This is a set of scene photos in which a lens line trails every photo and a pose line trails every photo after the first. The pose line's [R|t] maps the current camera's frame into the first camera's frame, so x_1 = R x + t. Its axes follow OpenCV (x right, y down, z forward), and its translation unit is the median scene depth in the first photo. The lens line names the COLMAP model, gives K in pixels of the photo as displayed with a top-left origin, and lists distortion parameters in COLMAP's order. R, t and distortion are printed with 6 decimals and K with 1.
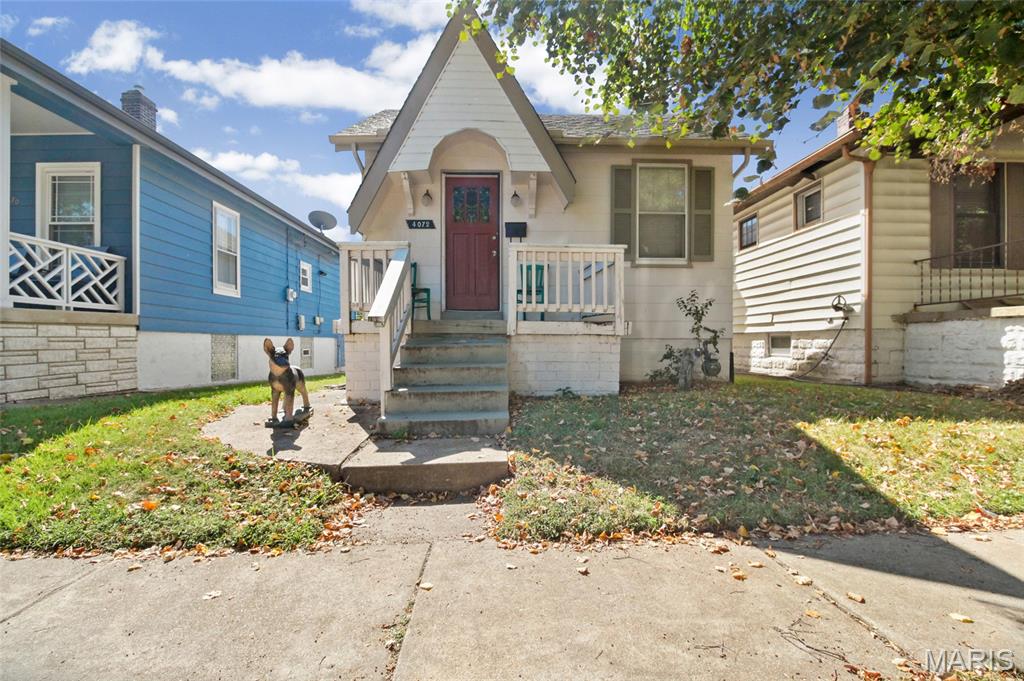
lens RADIAL K [[479.6, 0, 512.0], [0, 479.6, 340.5], [0, 0, 1]] dist [0.010955, -0.021925]
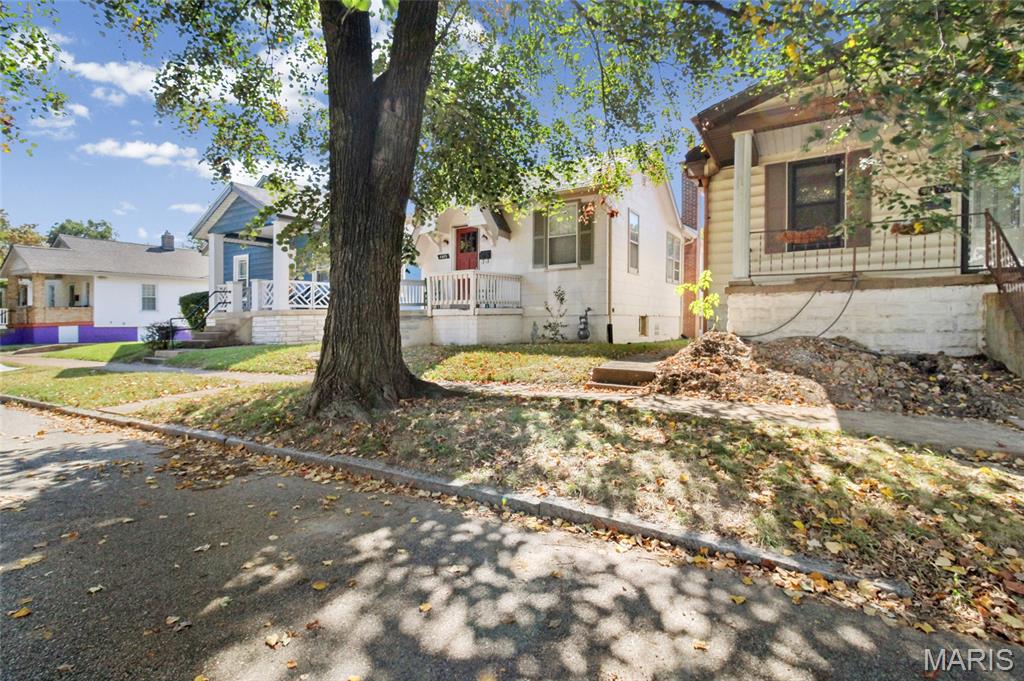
lens RADIAL K [[489.7, 0, 513.3], [0, 489.7, 314.6], [0, 0, 1]] dist [0.004175, 0.000080]
pose [[0.834686, -0.021187, -0.550318, 1.077055], [0.014334, 0.999757, -0.016749, 0.016776], [0.550539, 0.006092, 0.834787, -0.426708]]
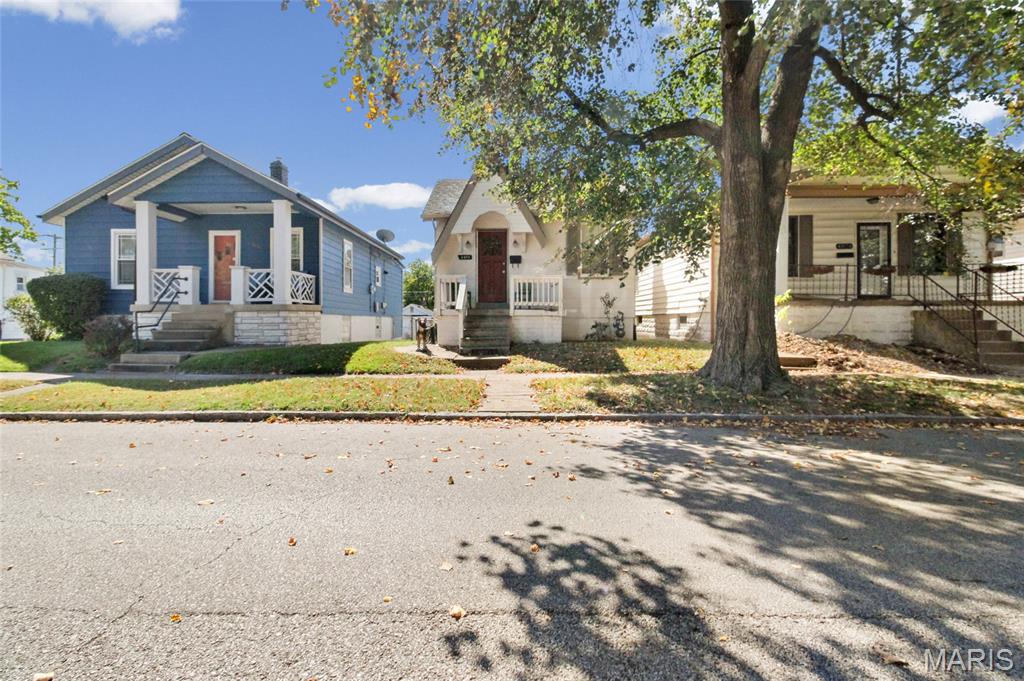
lens RADIAL K [[489.0, 0, 478.3], [0, 489.0, 325.8], [0, 0, 1]] dist [0.002387, 0.000304]
pose [[0.996117, 0.000852, -0.088036, 0.032855], [0.000383, 0.999902, 0.014015, 0.001815], [0.088039, -0.013994, 0.996019, -0.941337]]
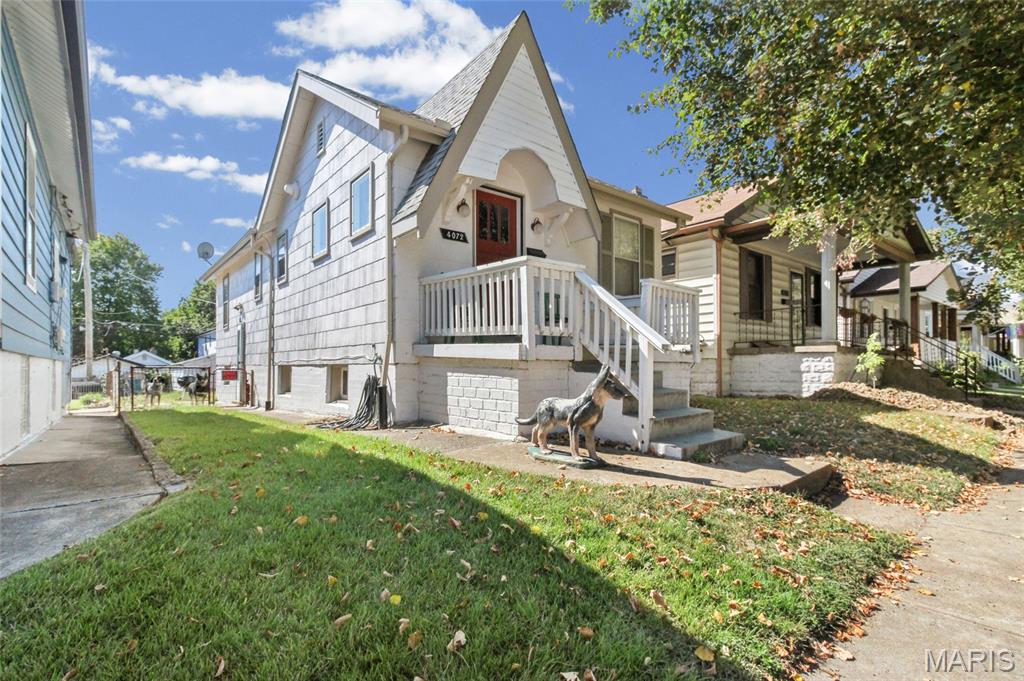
lens RADIAL K [[492.7, 0, 515.3], [0, 492.7, 377.1], [0, 0, 1]] dist [0.005072, 0.000545]
pose [[0.790865, -0.013604, 0.611839, -0.669618], [-0.002272, 0.999681, 0.025165, -0.004357], [-0.611986, -0.021293, 0.790582, 0.208013]]
